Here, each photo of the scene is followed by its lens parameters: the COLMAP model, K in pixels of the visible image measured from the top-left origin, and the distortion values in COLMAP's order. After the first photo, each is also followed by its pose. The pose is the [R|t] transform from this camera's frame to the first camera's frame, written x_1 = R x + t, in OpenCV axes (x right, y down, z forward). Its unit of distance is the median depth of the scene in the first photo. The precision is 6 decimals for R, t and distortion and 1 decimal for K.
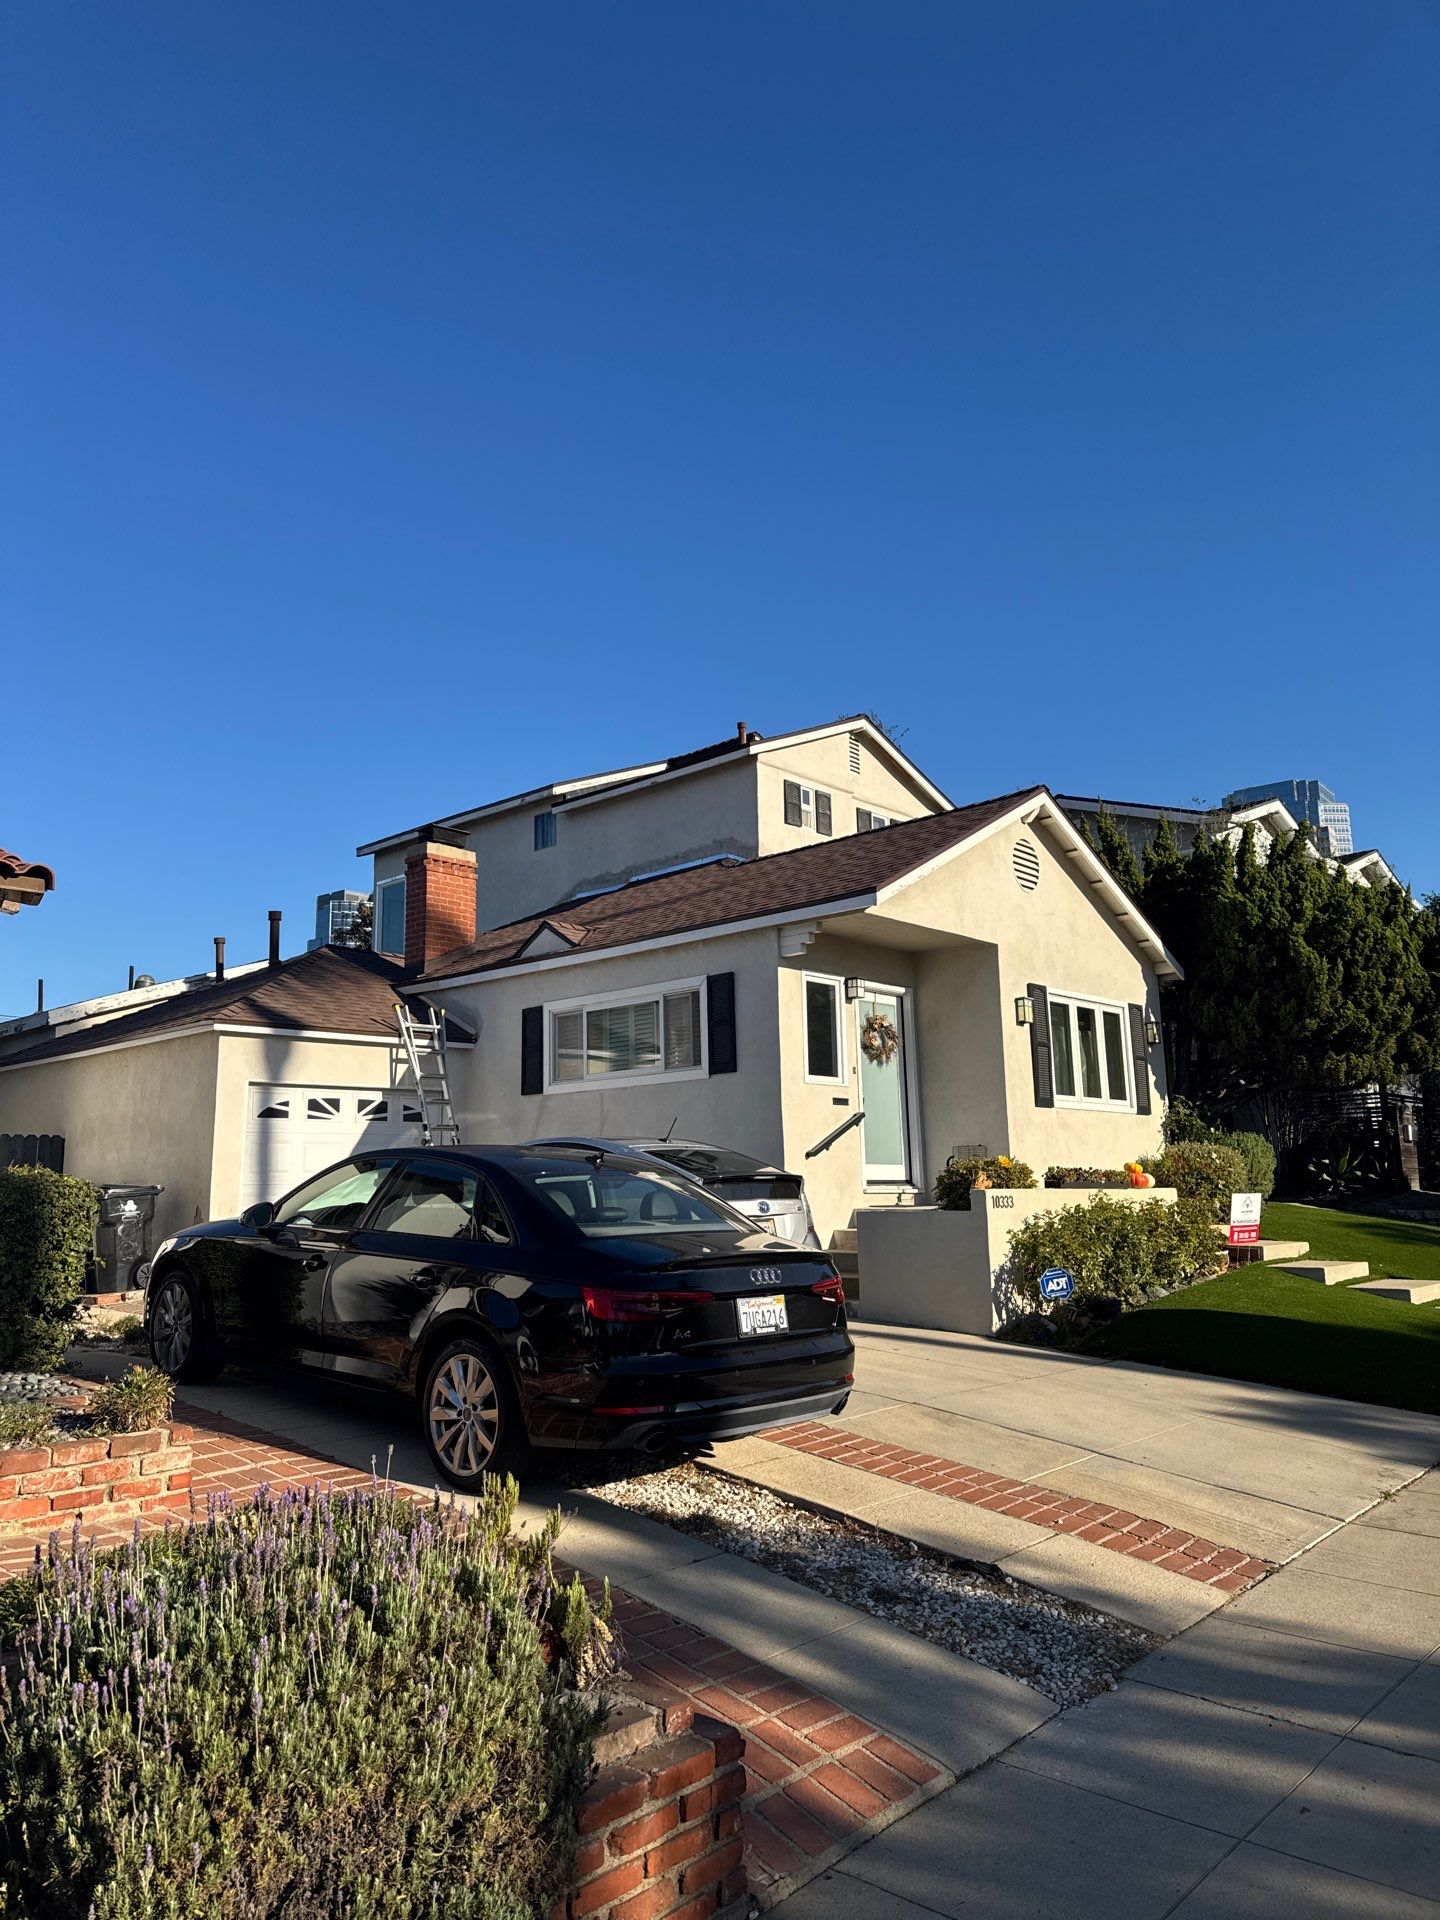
lens RADIAL K [[1340.9, 0, 720.0], [0, 1340.9, 960.0], [0, 0, 1]] dist [0.147548, -0.293854]
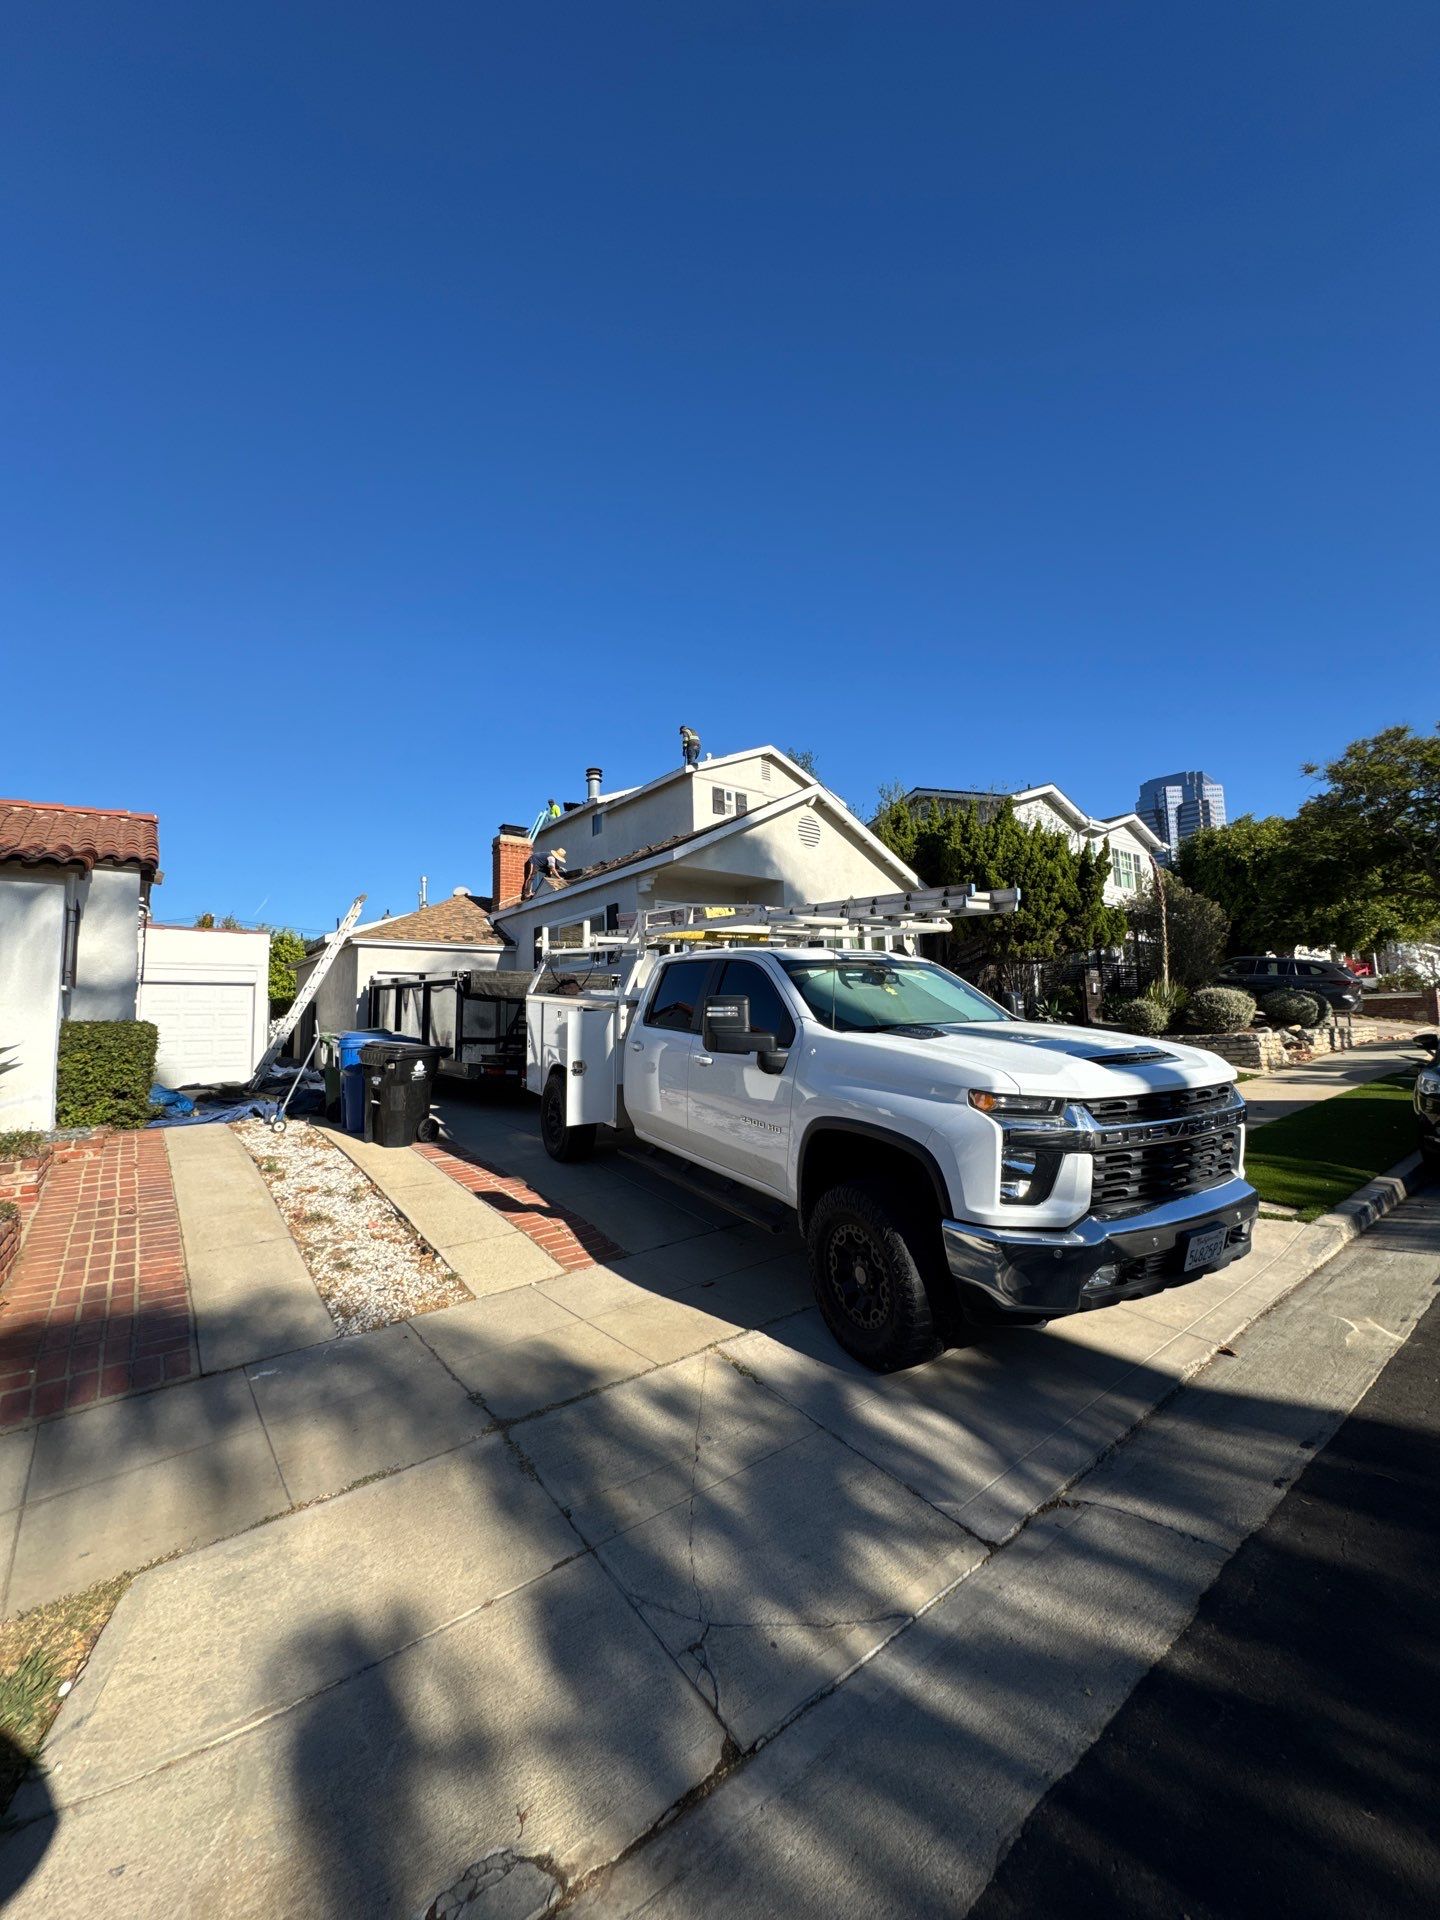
lens RADIAL K [[763.8, 0, 720.5], [0, 763.8, 958.1], [0, 0, 1]] dist [-0.002807, 0.000118]
pose [[0.987376, -0.020780, -0.157028, 0.244197], [0.033313, 0.996427, 0.077611, 0.006703], [0.154854, -0.081862, 0.984540, 0.052060]]
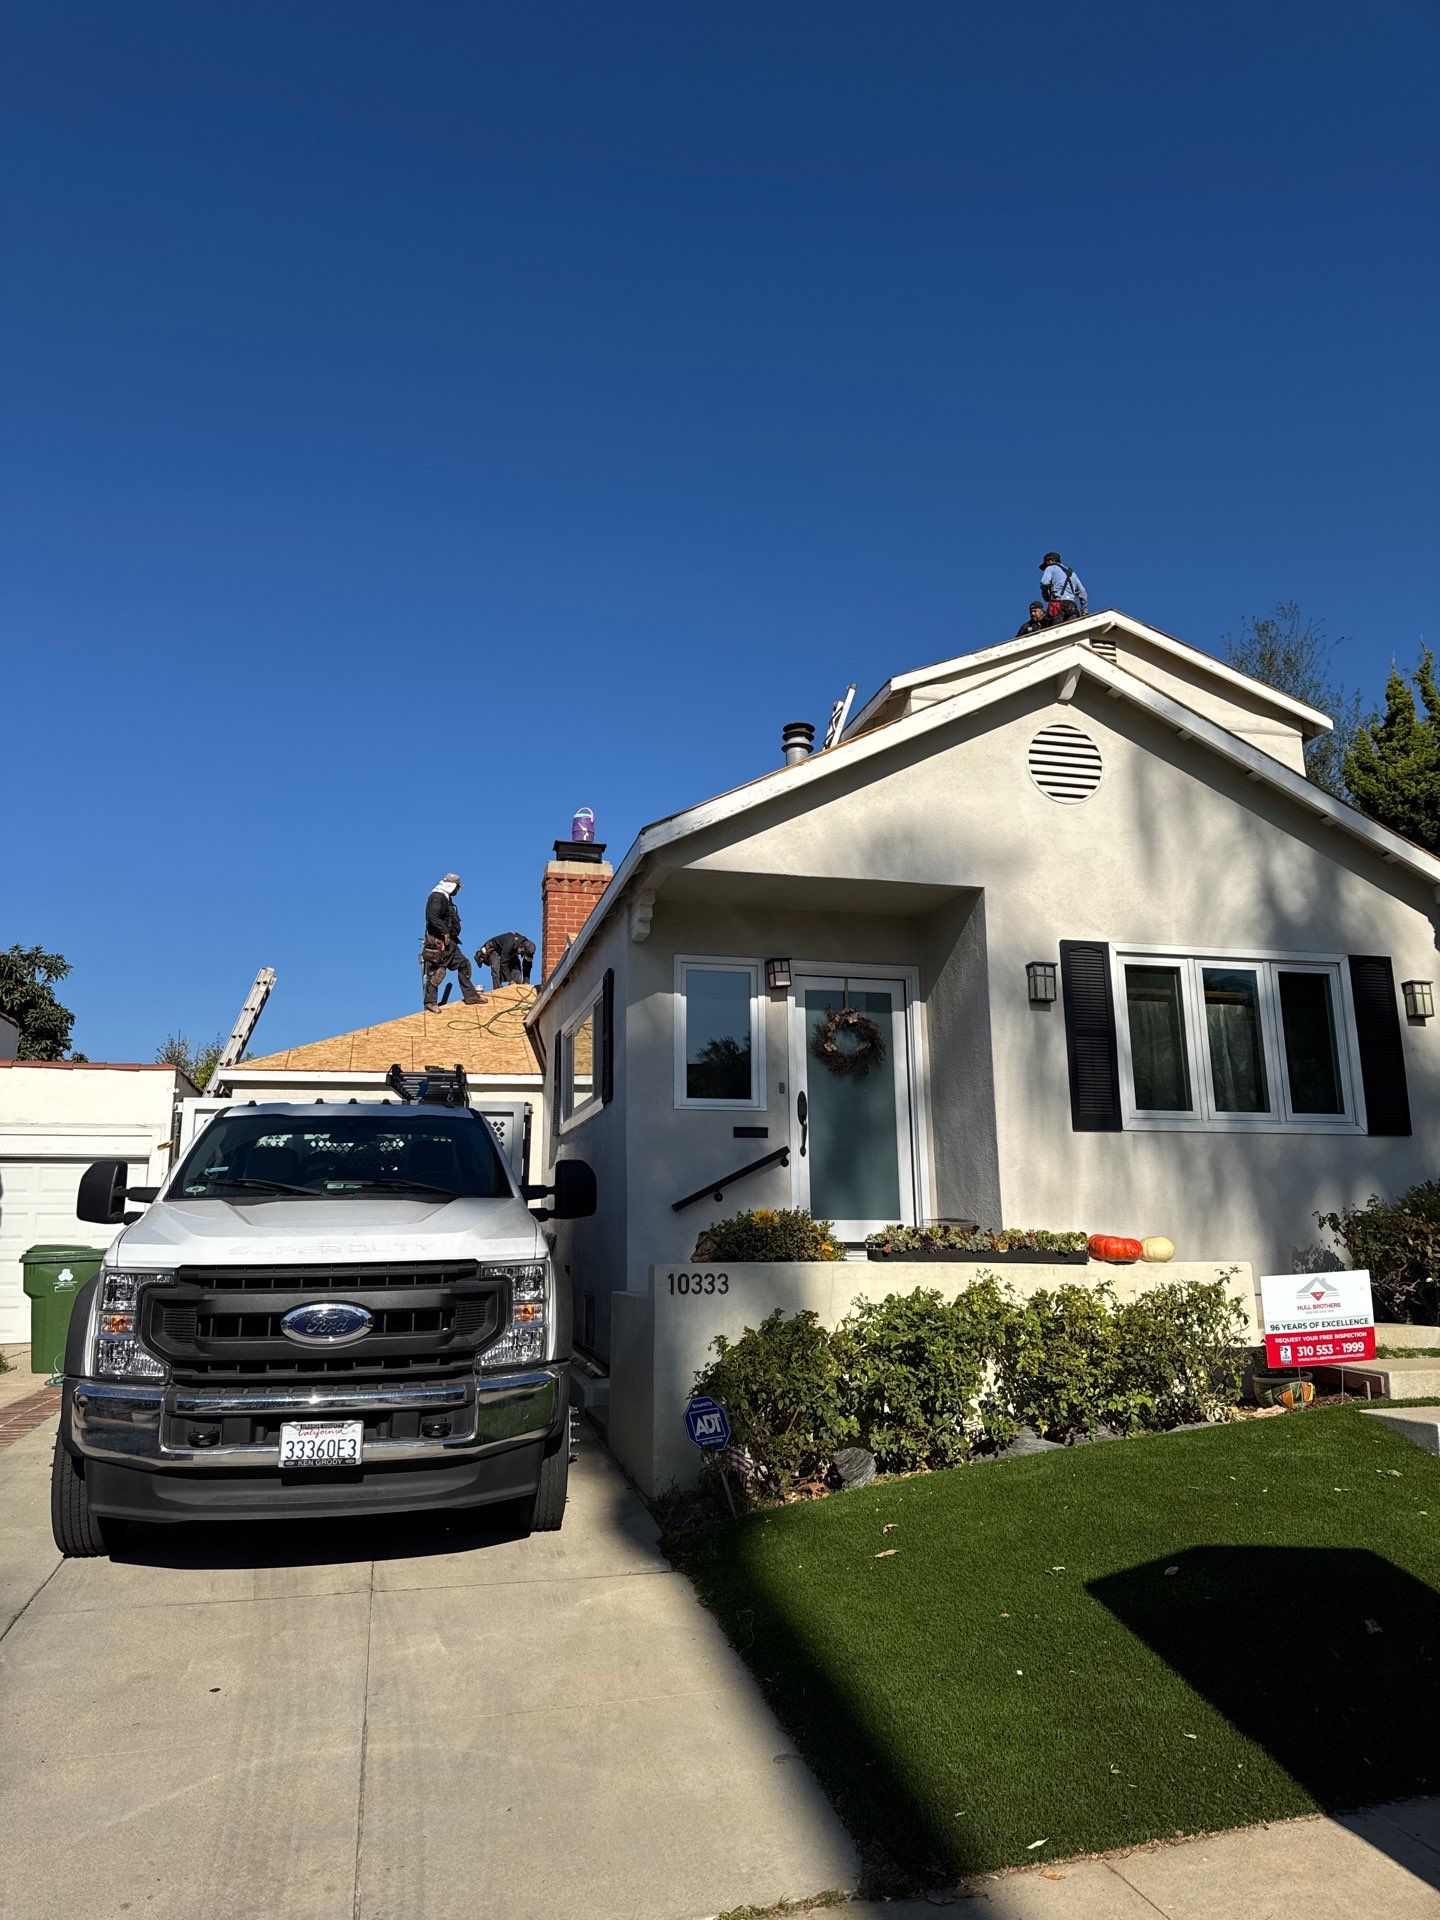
lens RADIAL K [[1340.9, 0, 720.0], [0, 1340.9, 960.0], [0, 0, 1]] dist [0.147548, -0.293854]
pose [[0.836891, -0.102203, -0.537743, 0.400381], [0.086200, 0.994763, -0.054910, 0.043671], [0.540539, -0.000400, 0.841319, 0.327421]]
